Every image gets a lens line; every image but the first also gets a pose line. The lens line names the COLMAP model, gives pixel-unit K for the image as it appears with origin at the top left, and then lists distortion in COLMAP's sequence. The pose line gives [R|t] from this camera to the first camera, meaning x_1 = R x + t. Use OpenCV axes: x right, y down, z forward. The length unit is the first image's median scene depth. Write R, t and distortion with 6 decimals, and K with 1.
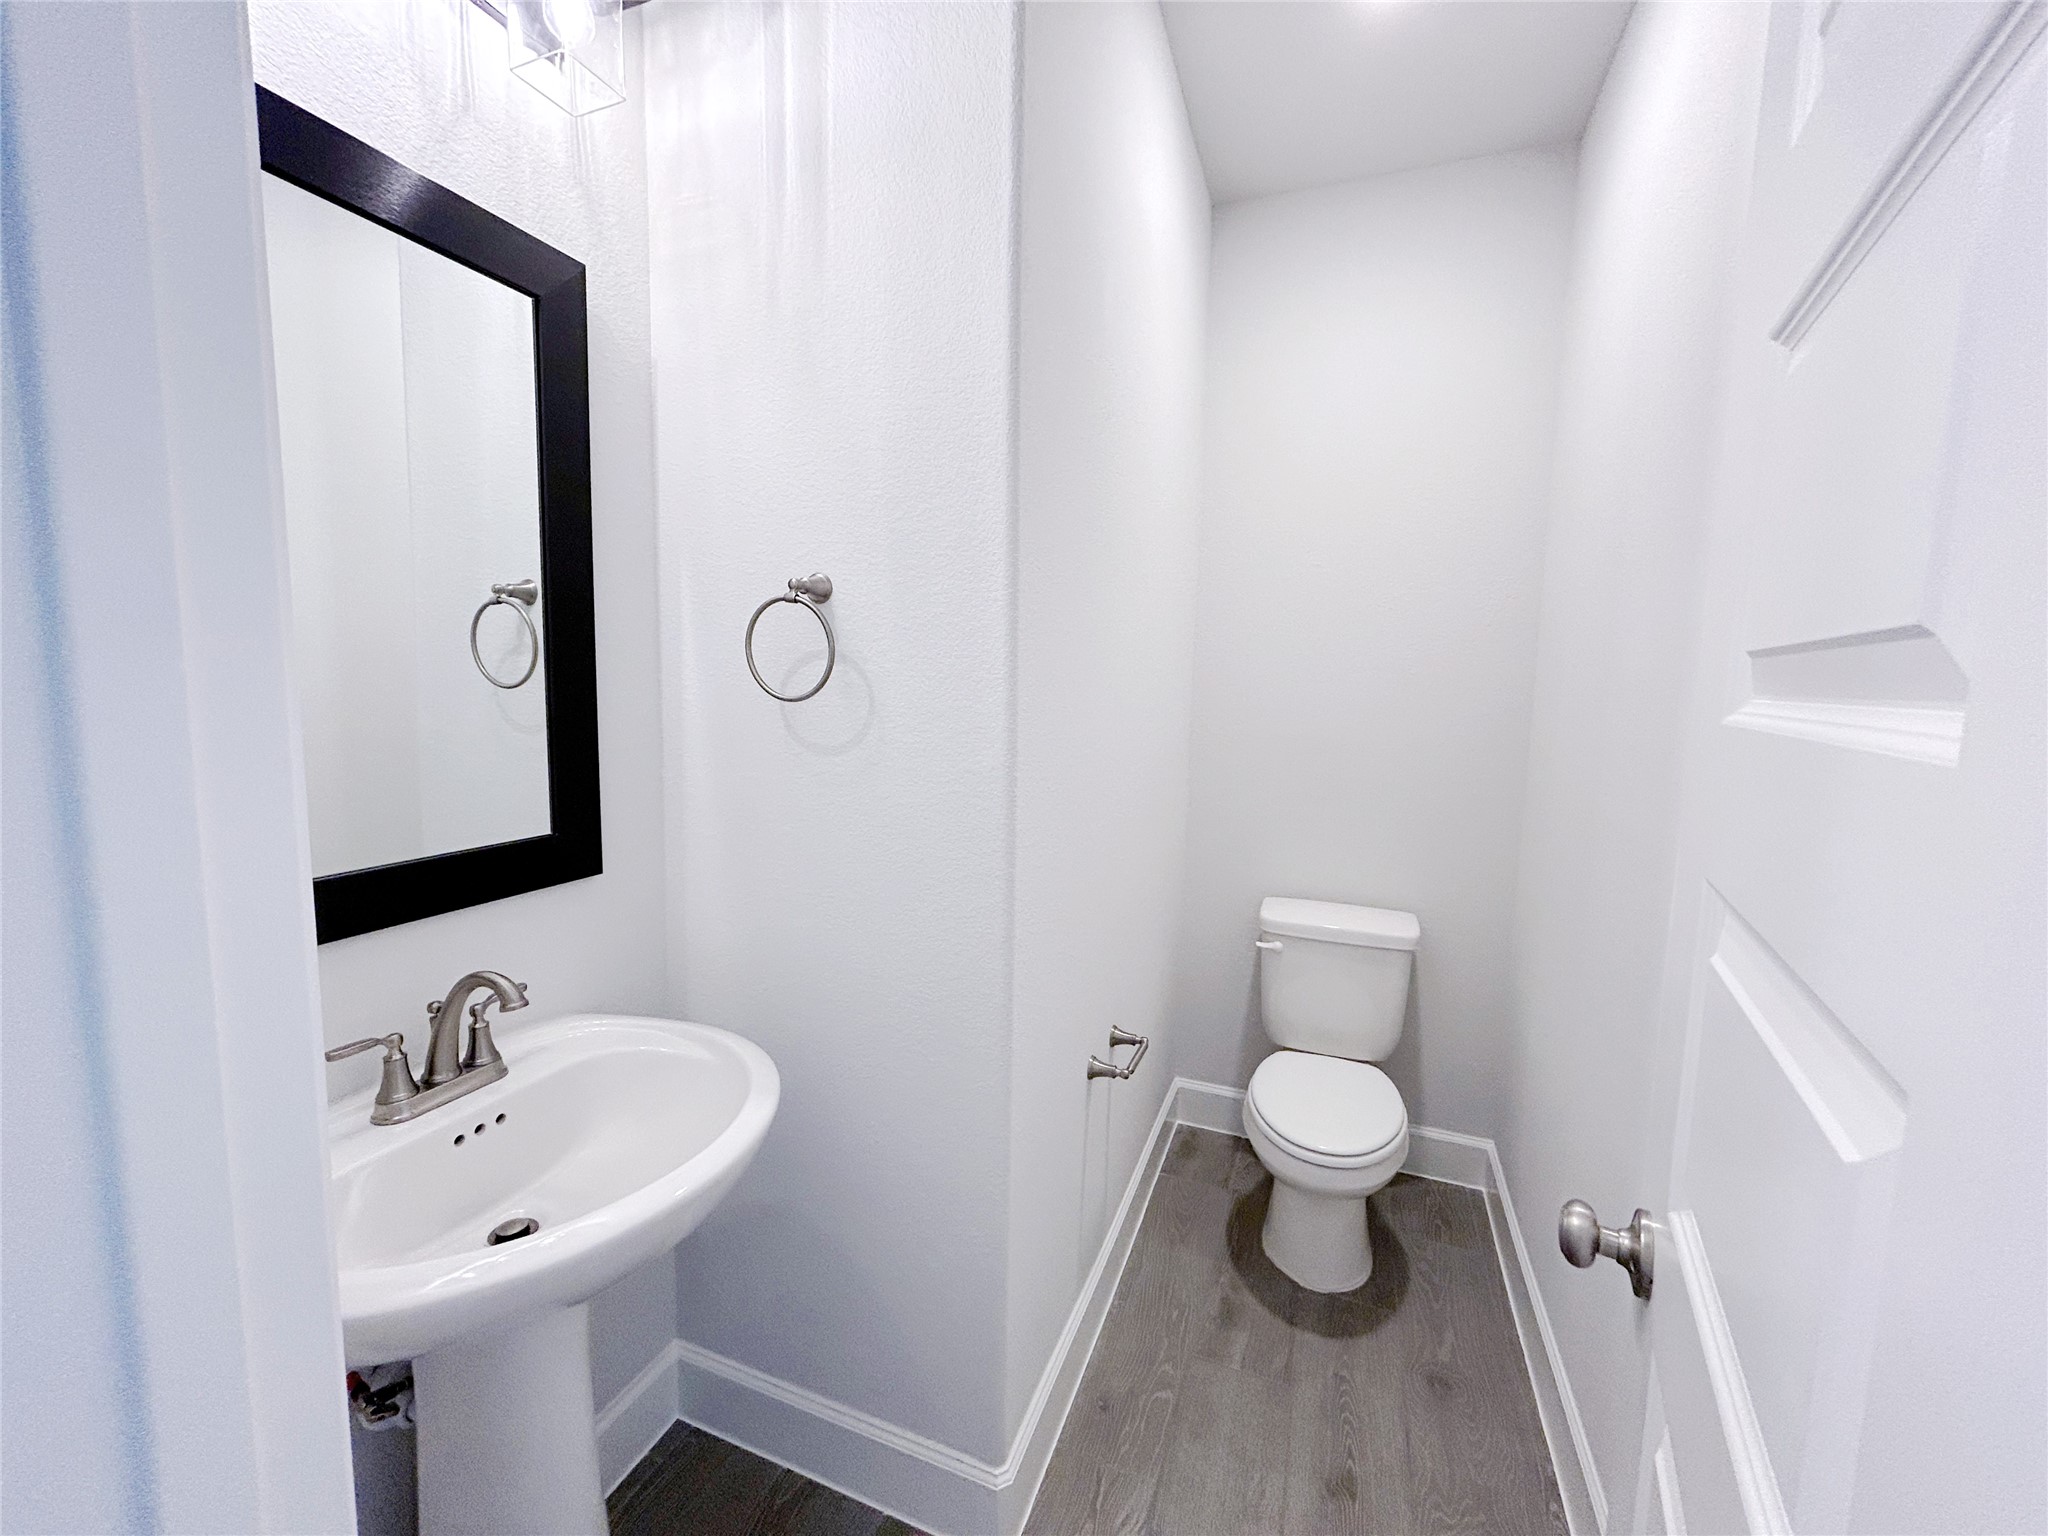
lens RADIAL K [[815.9, 0, 1020.7], [0, 815.9, 760.8], [0, 0, 1]] dist [0.020525, 0.000473]
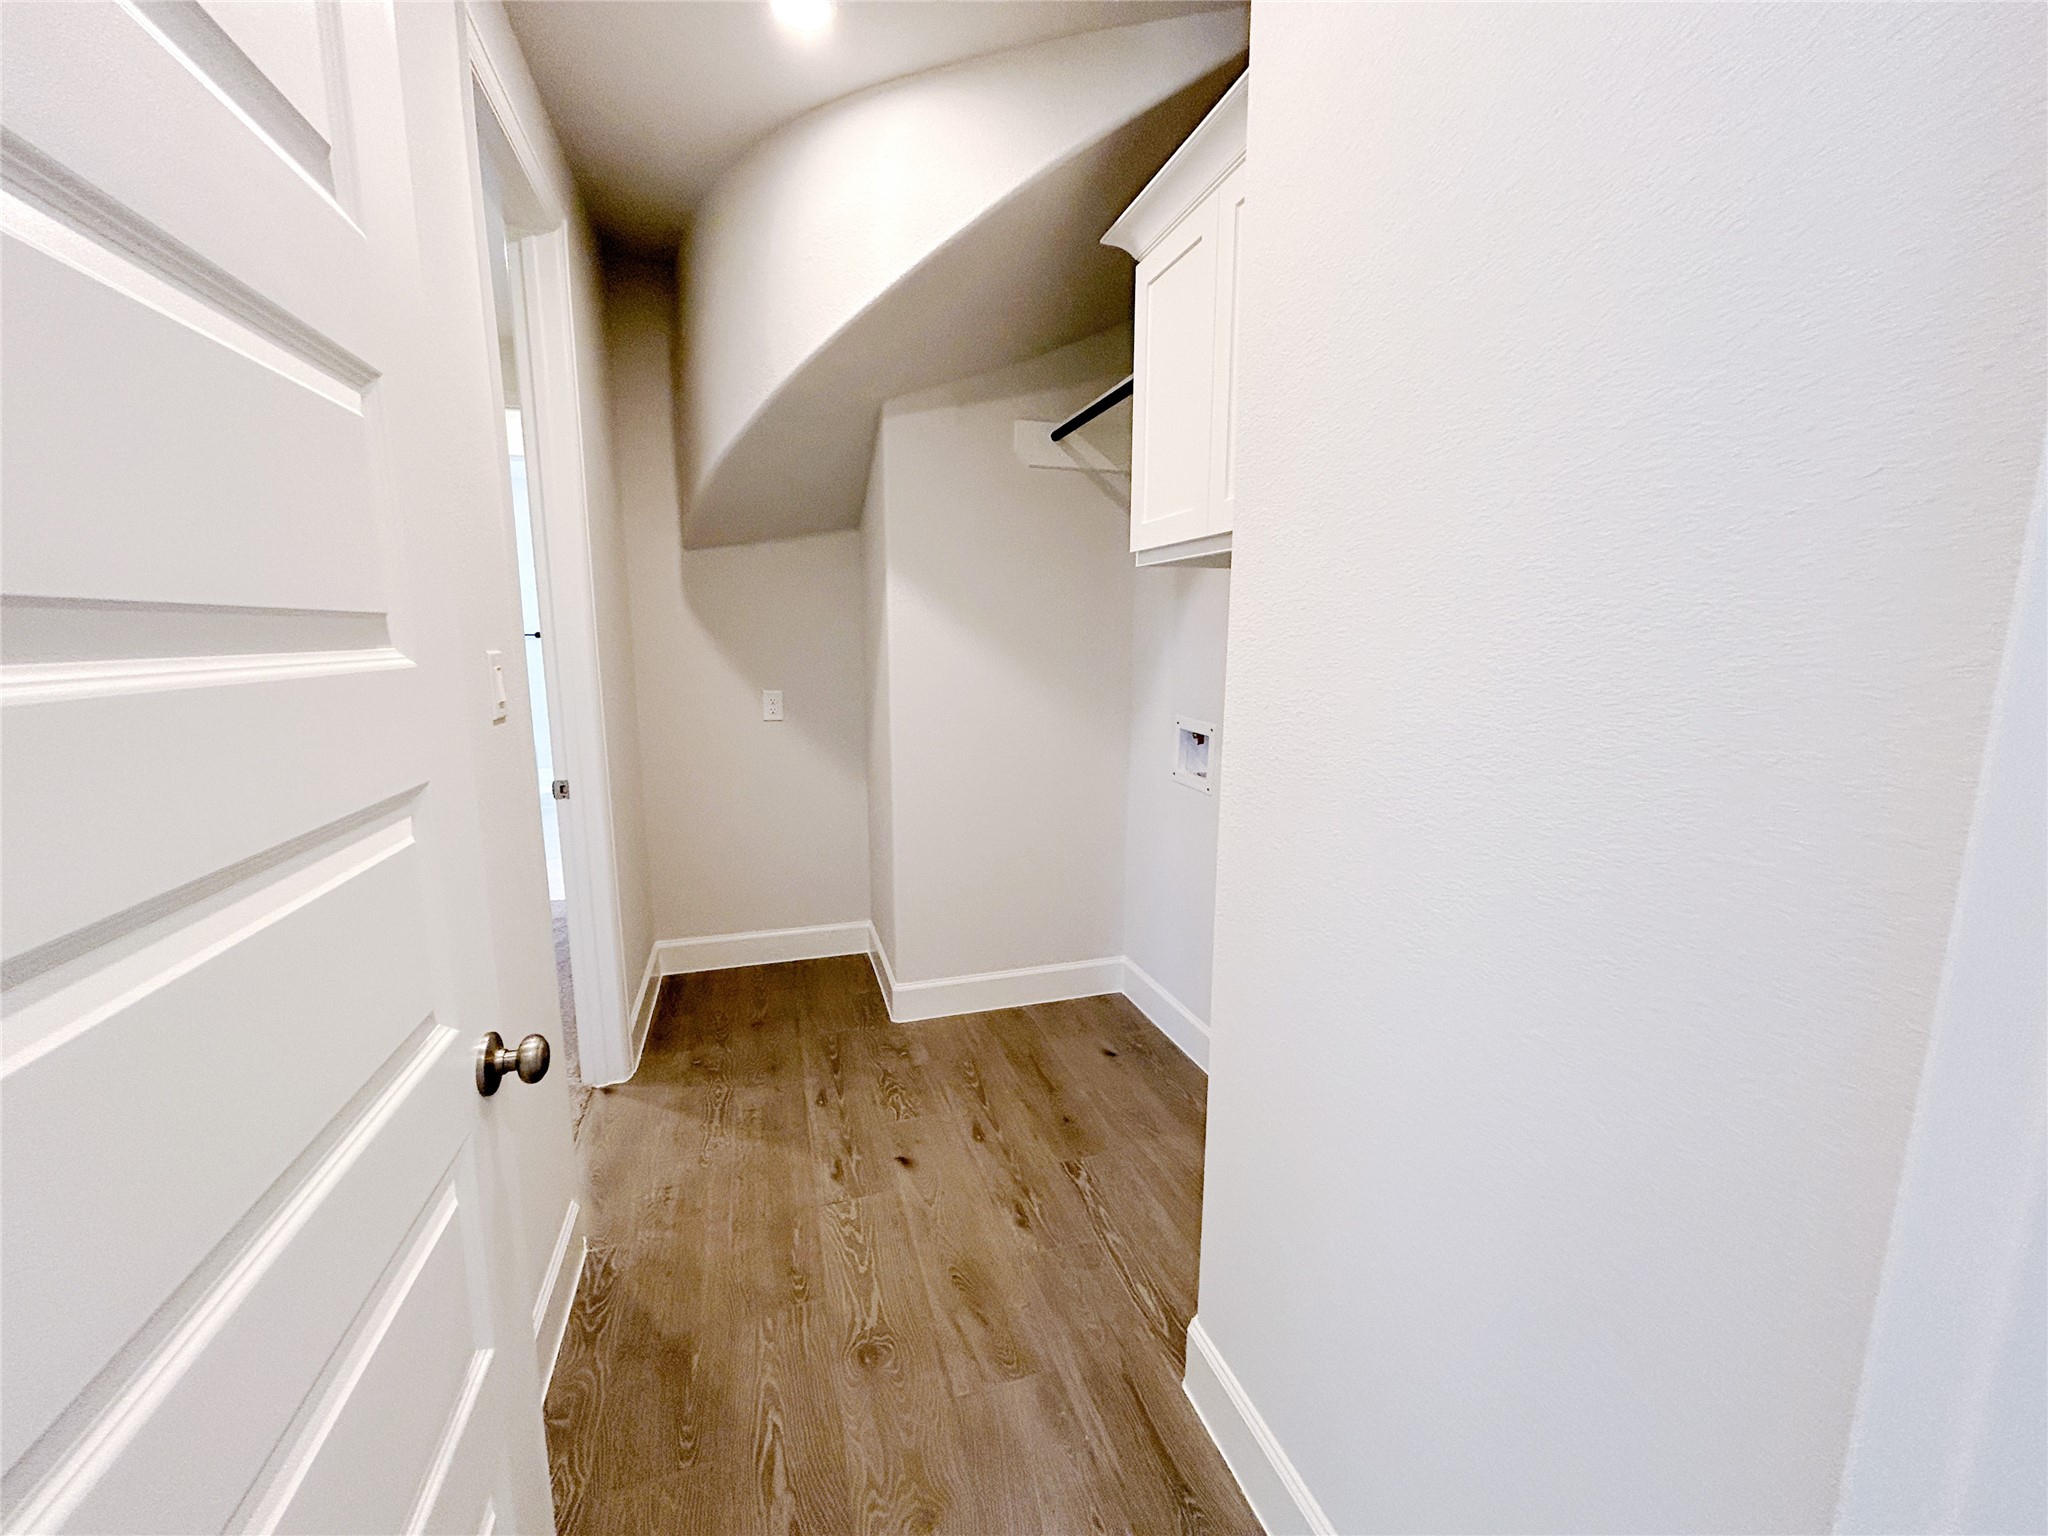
lens RADIAL K [[815.9, 0, 1033.7], [0, 815.9, 761.7], [0, 0, 1]] dist [0.020525, 0.000473]
pose [[0.764934, -0.116346, 0.633513, -0.146694], [0.078631, 0.993062, 0.087435, 0.034167], [-0.639291, -0.017068, 0.768776, -0.388967]]
